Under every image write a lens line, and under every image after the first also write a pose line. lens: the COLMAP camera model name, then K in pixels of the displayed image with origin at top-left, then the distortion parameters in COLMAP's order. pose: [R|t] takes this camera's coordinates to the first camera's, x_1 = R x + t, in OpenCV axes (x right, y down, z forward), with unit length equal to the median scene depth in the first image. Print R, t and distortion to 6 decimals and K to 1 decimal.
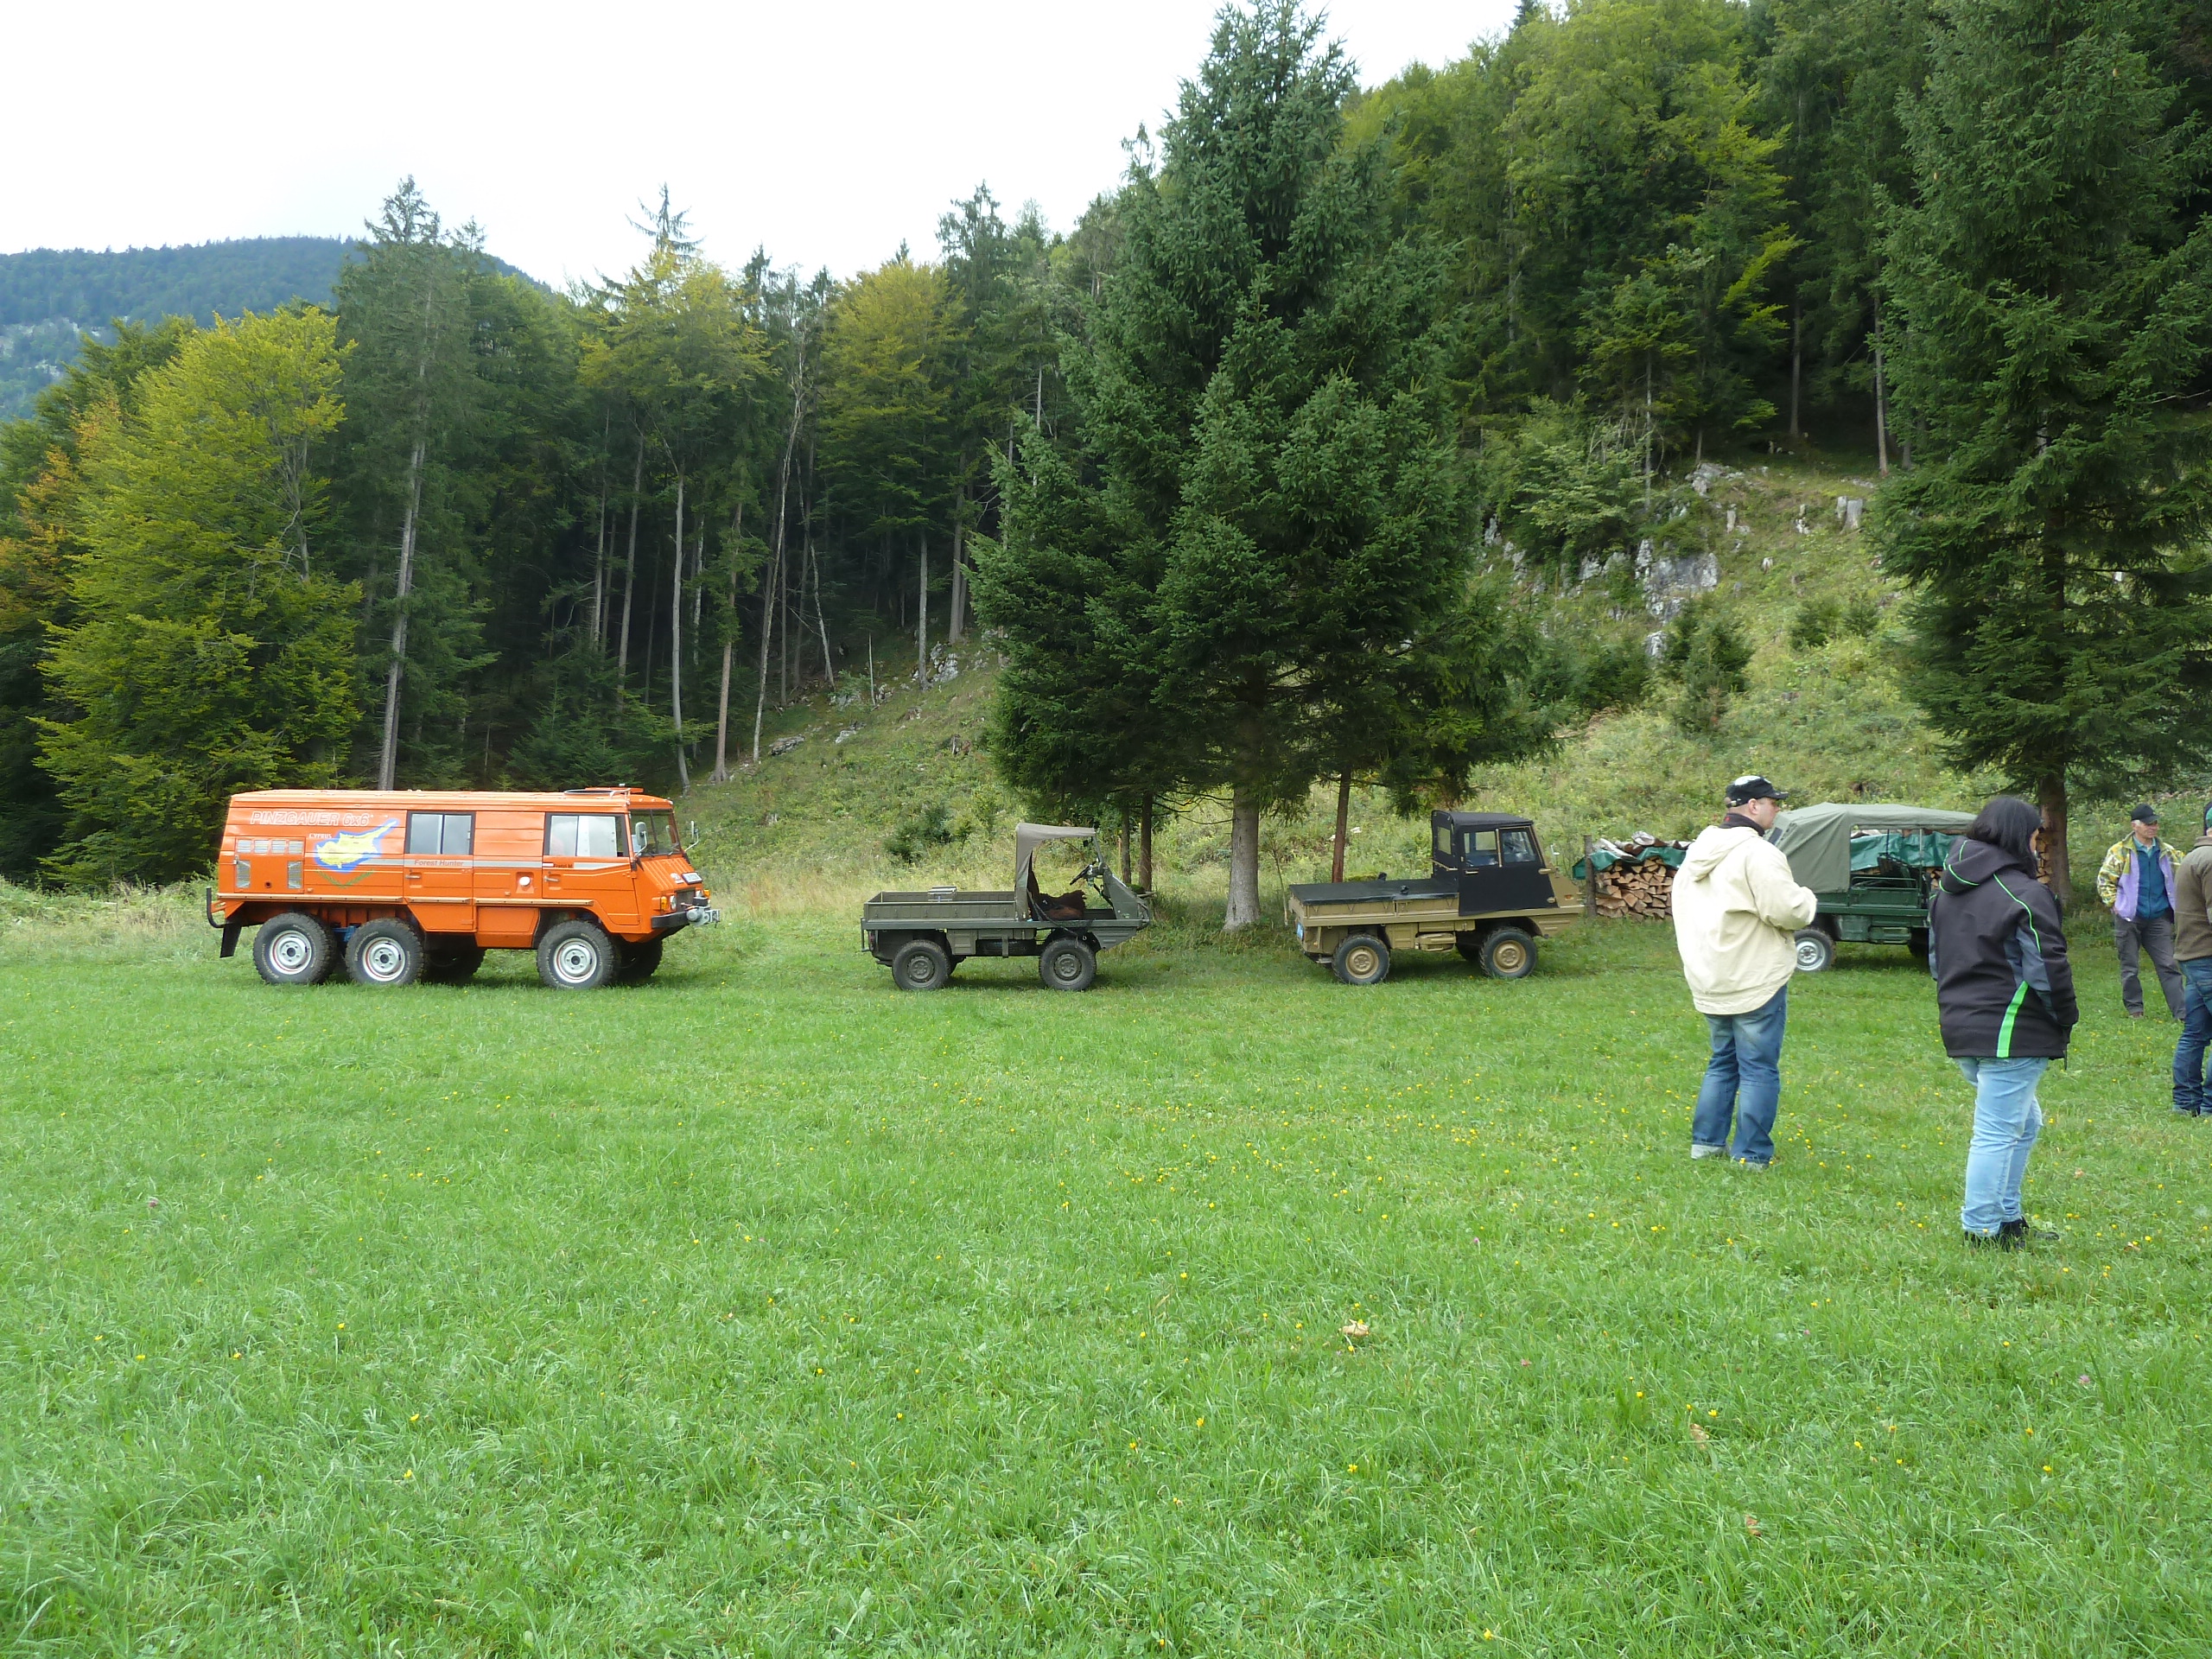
lens RADIAL K [[1715.4, 0, 1093.7], [0, 1715.4, 794.6], [0, 0, 1]] dist [-0.019835, 0.005123]
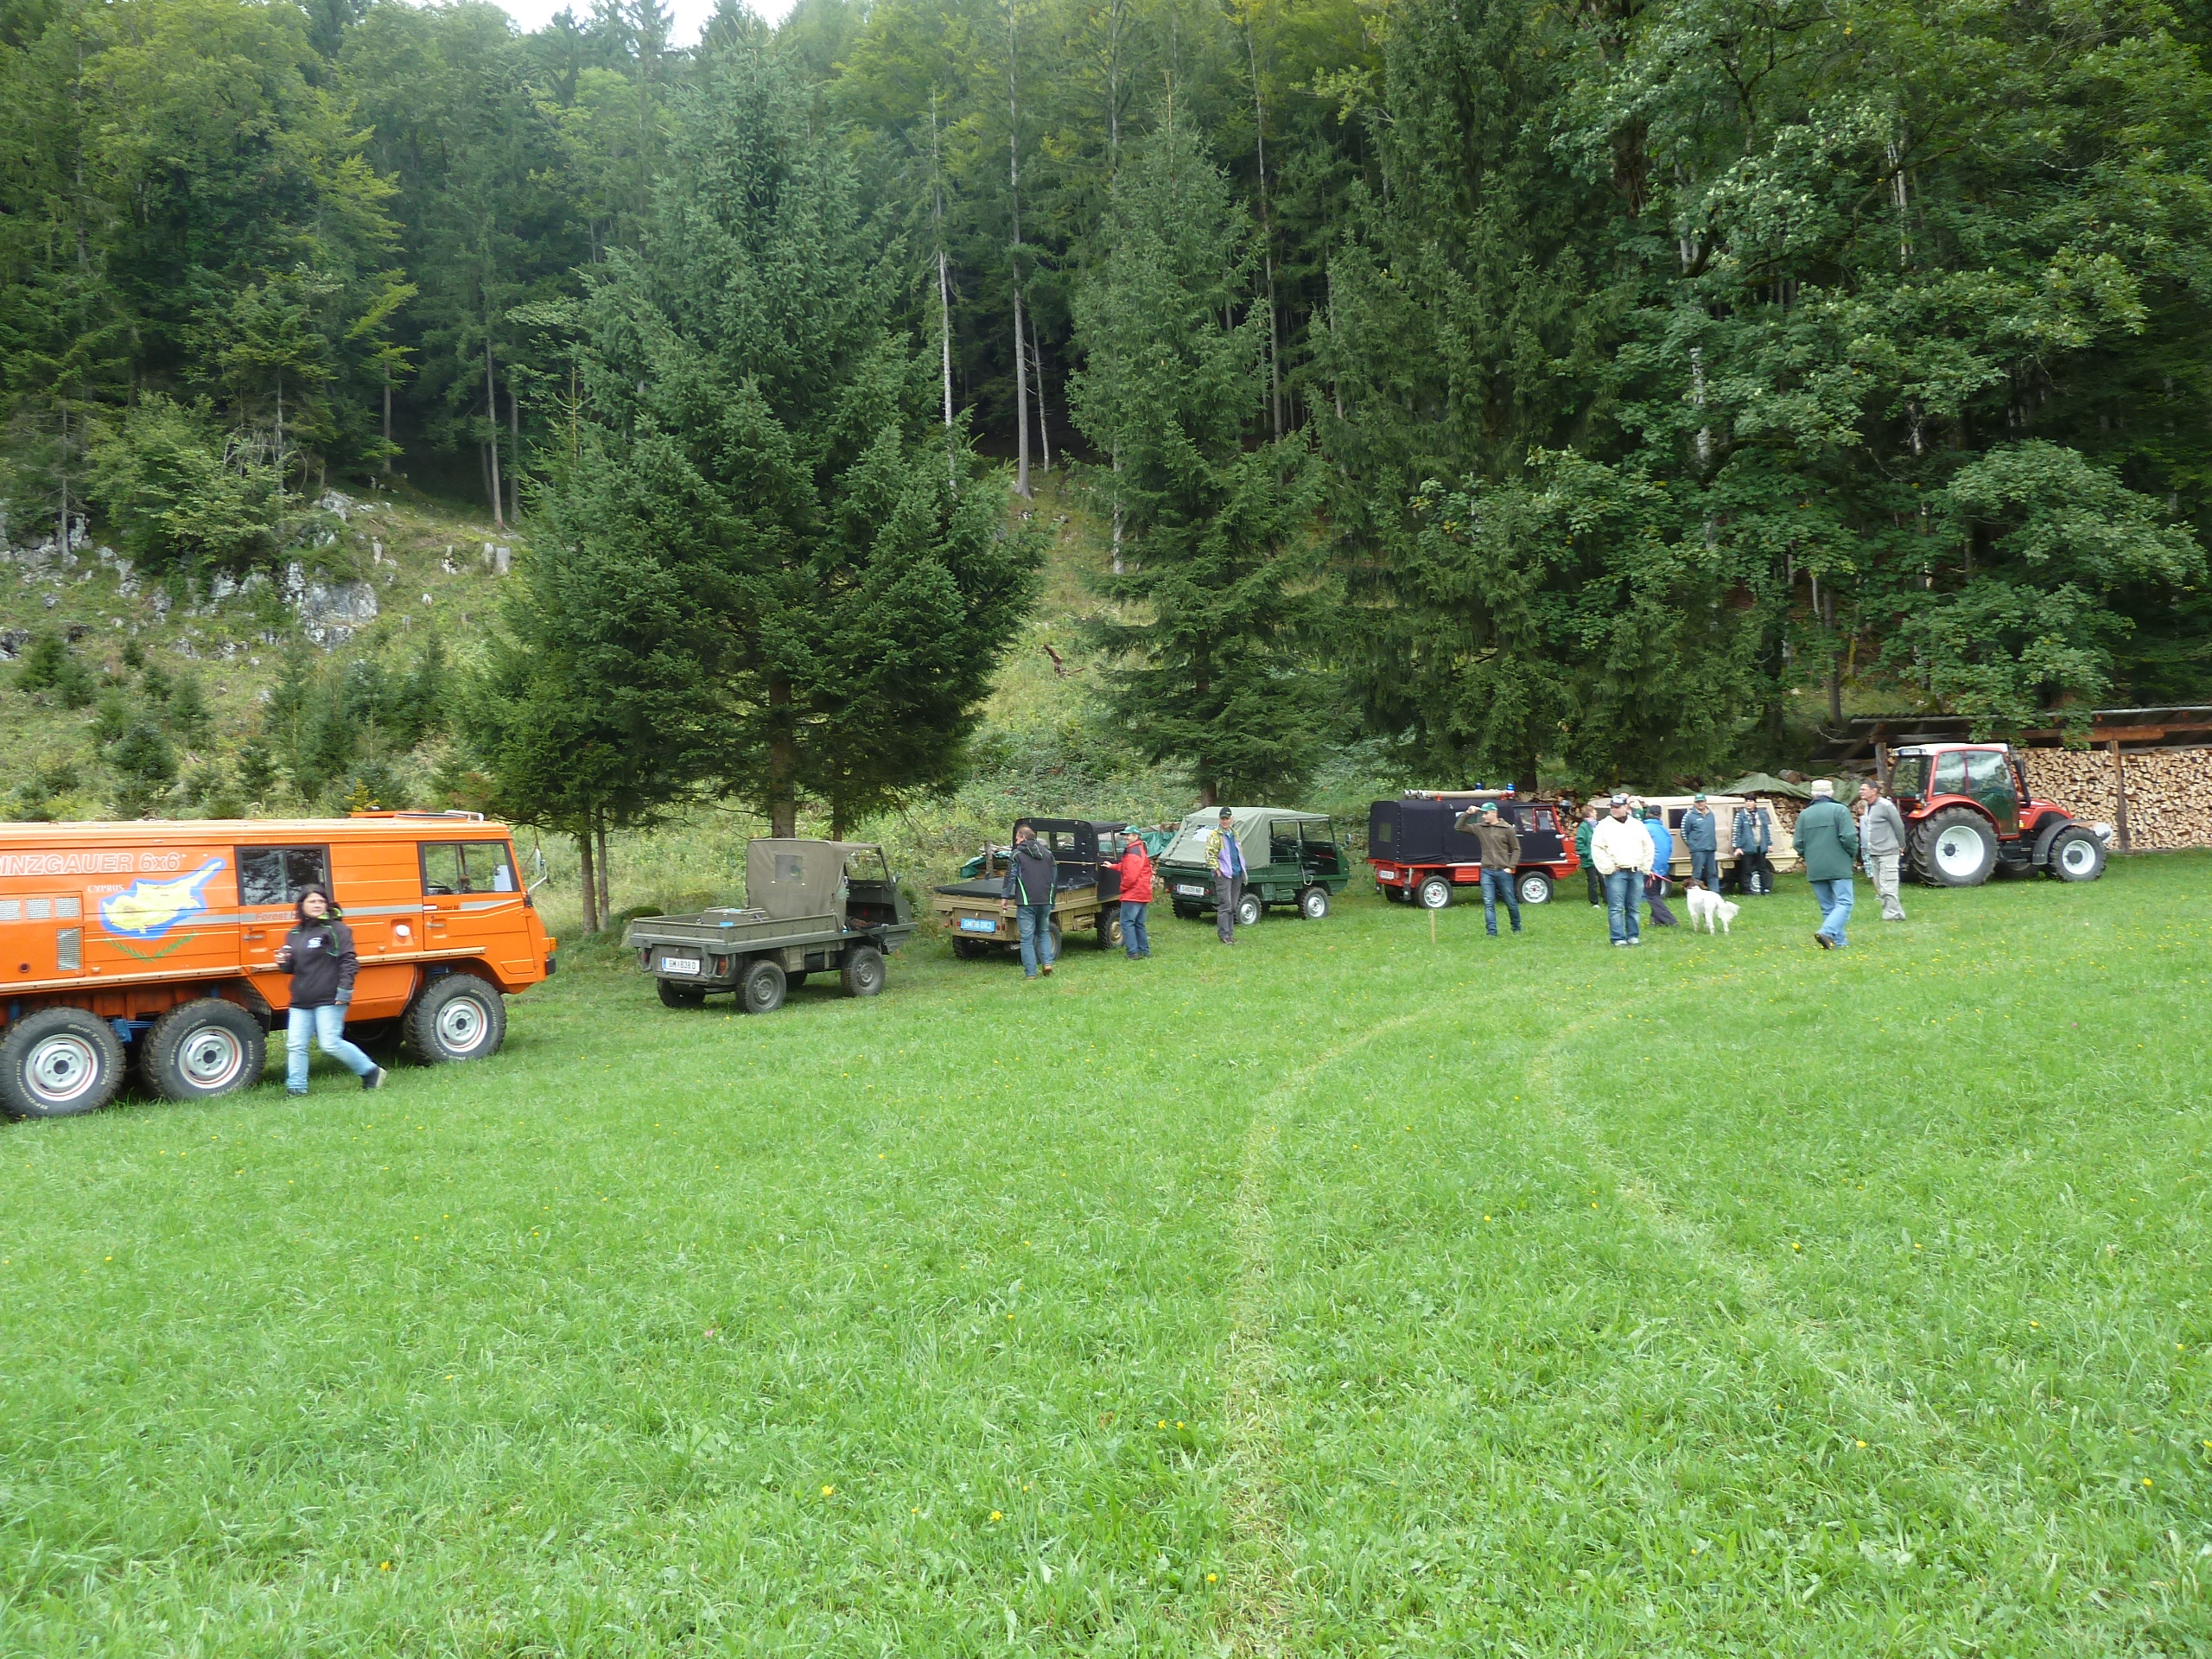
lens RADIAL K [[1680.9, 0, 1106.0], [0, 1680.9, 829.5], [0, 0, 1]] dist [0.002176, -0.004994]
pose [[0.562518, -0.026228, 0.826369, -0.214502], [0.025187, 0.999576, 0.014580, 0.000358], [-0.826401, 0.012612, 0.562940, 0.082519]]
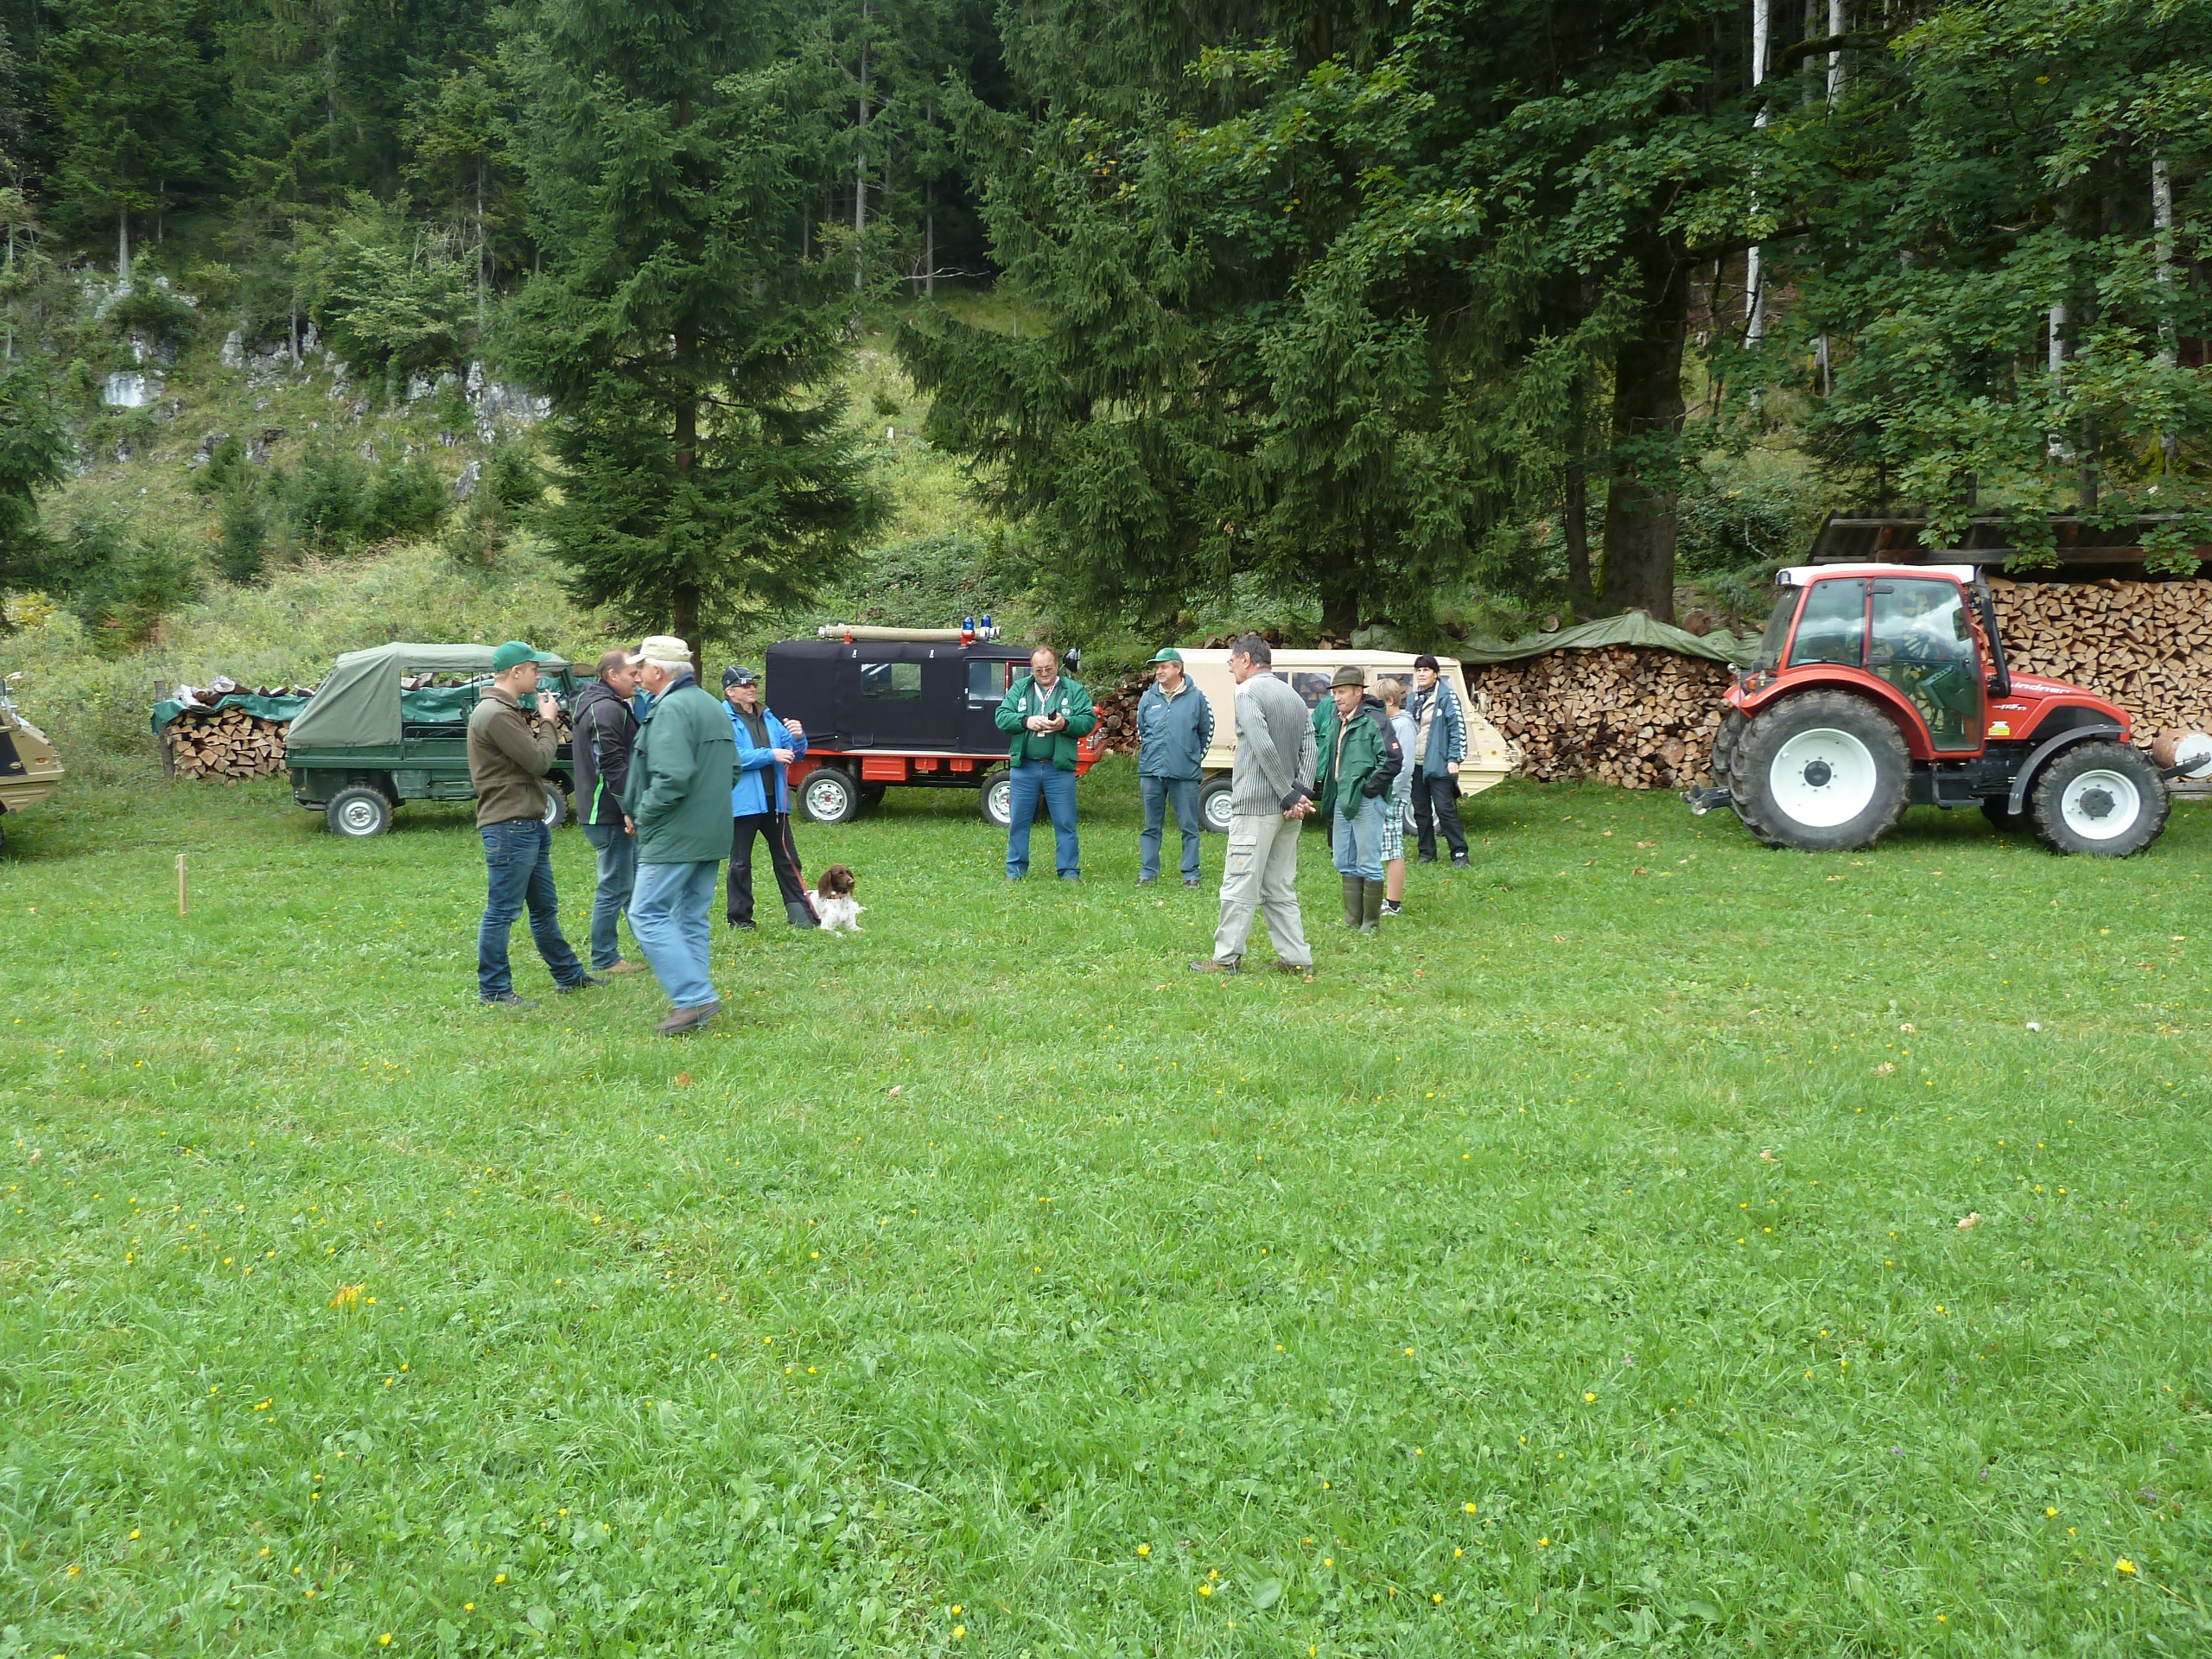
lens RADIAL K [[1715.4, 0, 1093.7], [0, 1715.4, 794.6], [0, 0, 1]] dist [-0.019835, 0.005123]
pose [[0.822918, -0.048309, 0.566103, 0.058596], [-0.005043, 0.995718, 0.092301, -0.000080], [-0.568138, -0.078811, 0.819151, 0.017544]]
